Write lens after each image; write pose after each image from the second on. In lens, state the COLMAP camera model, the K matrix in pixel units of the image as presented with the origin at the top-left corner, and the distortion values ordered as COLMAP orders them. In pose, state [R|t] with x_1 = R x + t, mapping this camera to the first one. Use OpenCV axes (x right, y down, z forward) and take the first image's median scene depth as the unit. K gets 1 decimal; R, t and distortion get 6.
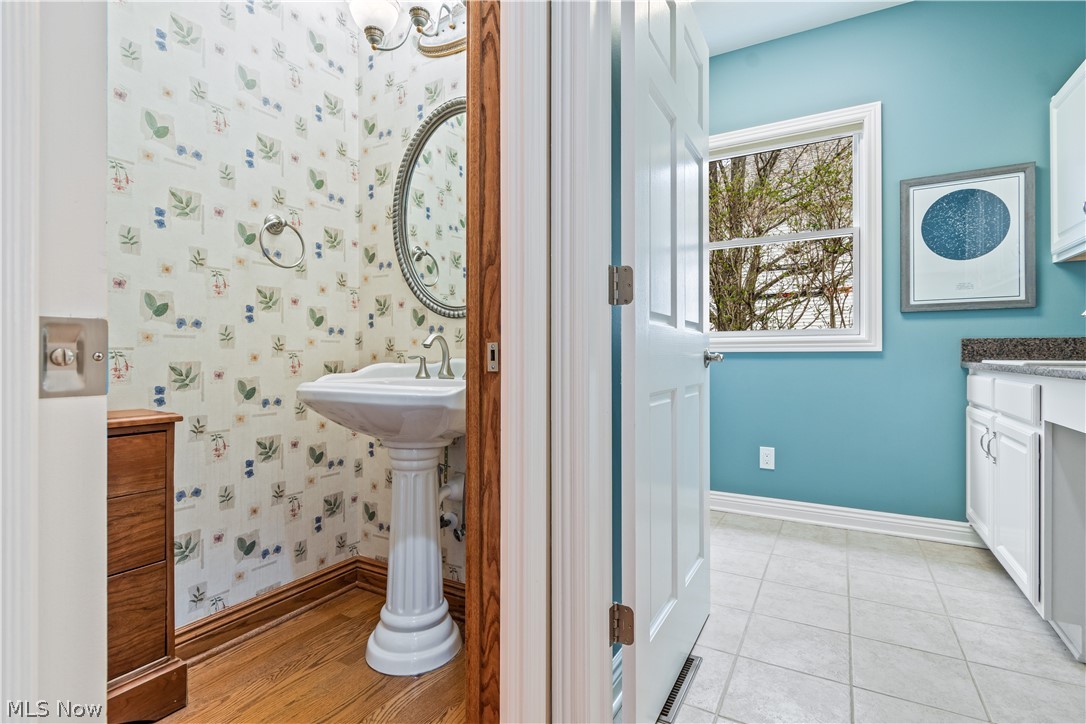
lens RADIAL K [[525.6, 0, 544.4], [0, 525.6, 356.4], [0, 0, 1]] dist [0.001206, 0.000061]
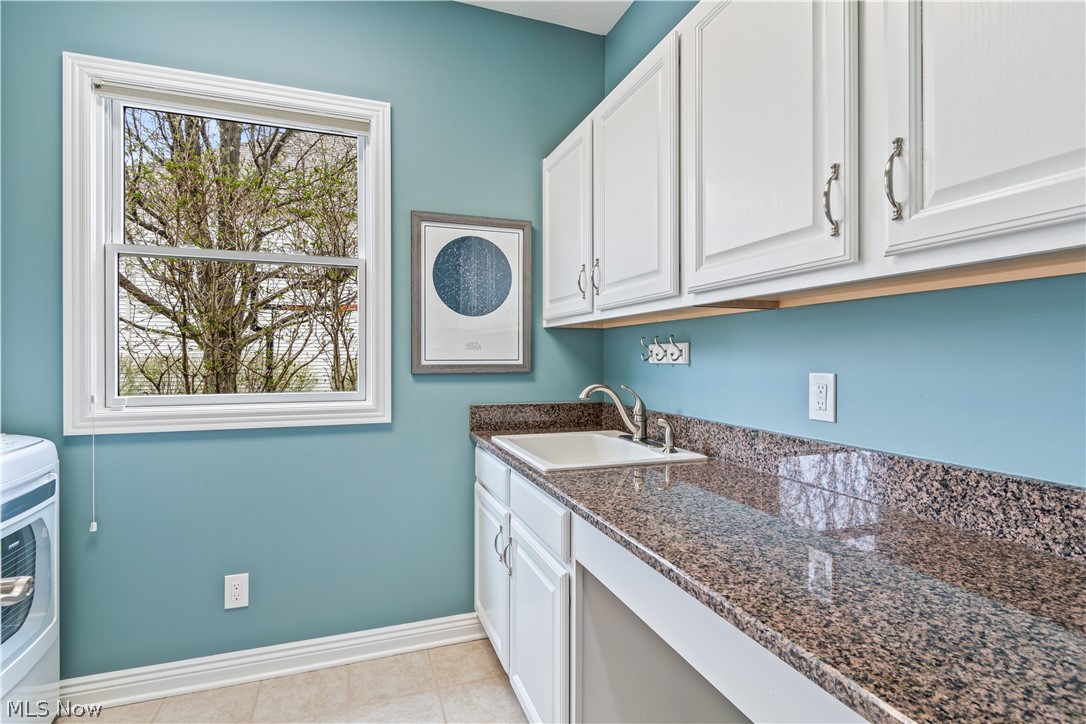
lens RADIAL K [[525.6, 0, 542.3], [0, 525.6, 359.0], [0, 0, 1]] dist [0.001206, 0.000061]
pose [[0.653477, 0.000951, 0.756946, 0.205496], [-0.001771, 0.999998, 0.000273, -0.110863], [-0.756945, -0.001519, 0.653477, 0.332691]]
